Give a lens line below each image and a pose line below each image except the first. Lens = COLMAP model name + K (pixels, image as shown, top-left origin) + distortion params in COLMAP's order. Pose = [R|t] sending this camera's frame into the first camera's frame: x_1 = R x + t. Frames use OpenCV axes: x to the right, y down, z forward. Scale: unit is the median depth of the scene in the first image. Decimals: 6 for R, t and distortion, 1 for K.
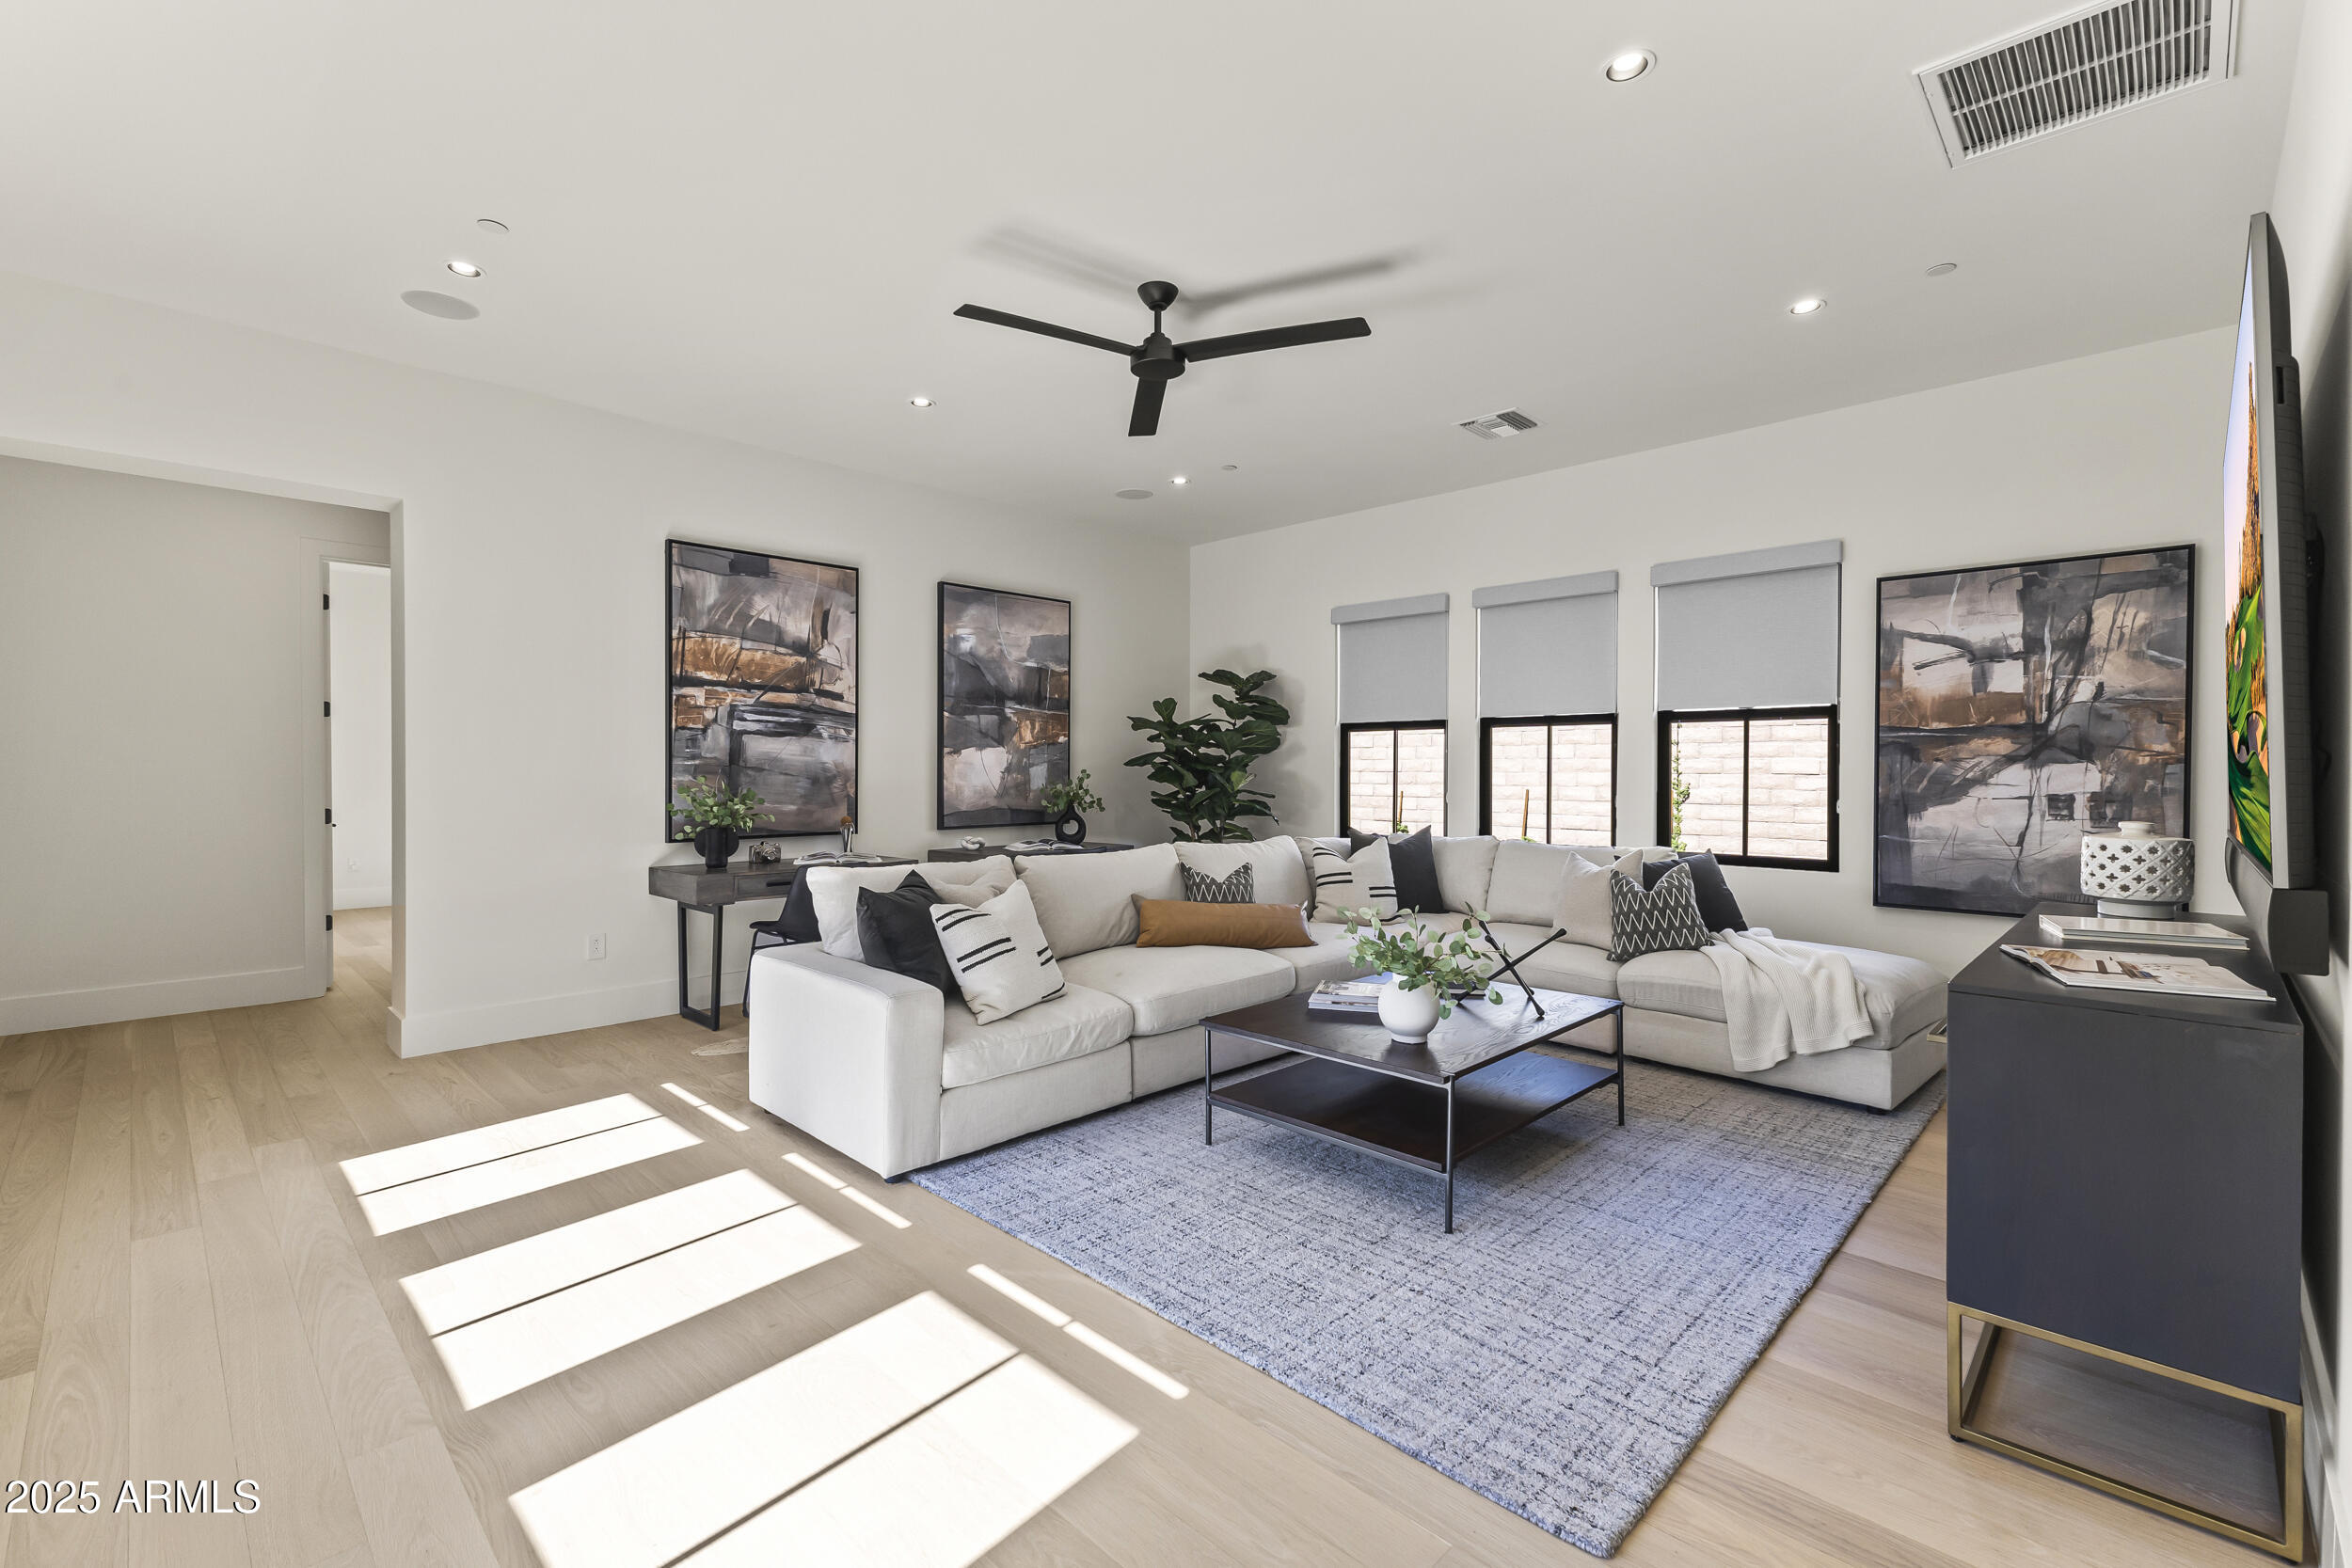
lens RADIAL K [[1020.3, 0, 1170.9], [0, 1020.3, 746.8], [0, 0, 1]] dist [0.011176, 0.000091]
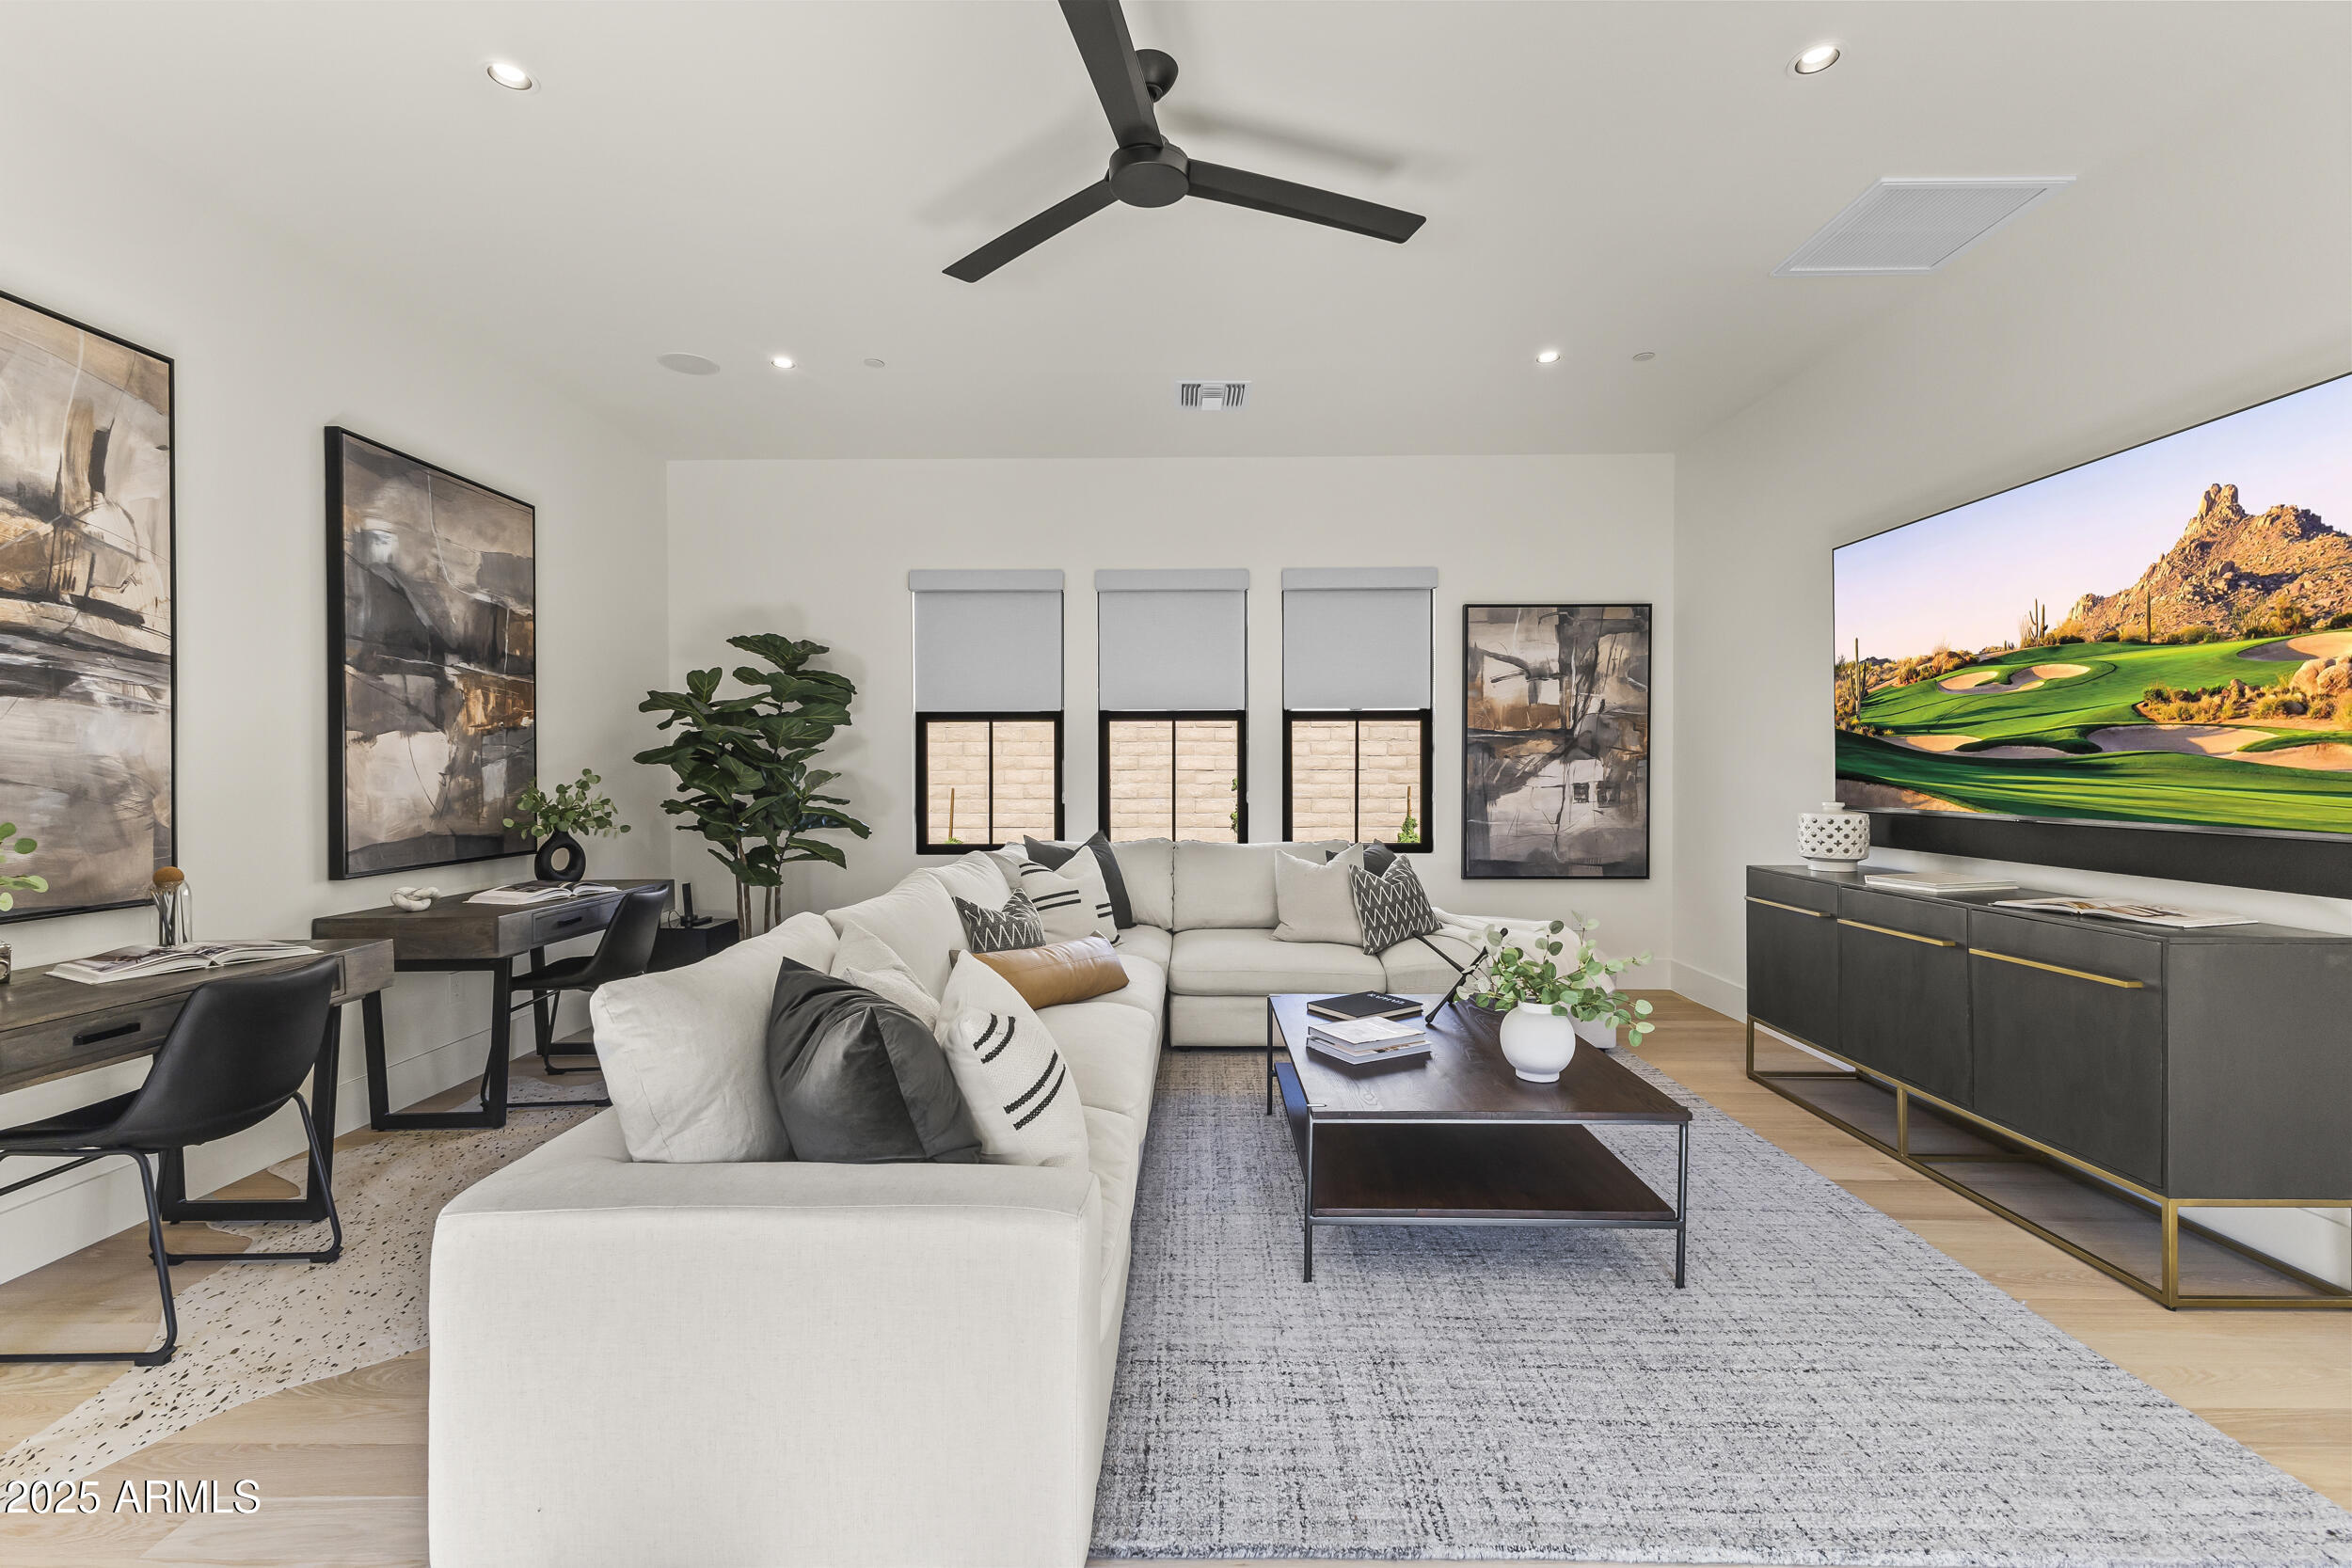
lens RADIAL K [[1015.4, 0, 1166.6], [0, 1015.4, 757.4], [0, 0, 1]] dist [0.008041, -0.000196]
pose [[0.718357, 0.003072, 0.695668, -0.354145], [-0.010789, 0.999919, 0.006726, 0.008614], [-0.695591, -0.012337, 0.718332, 0.364277]]
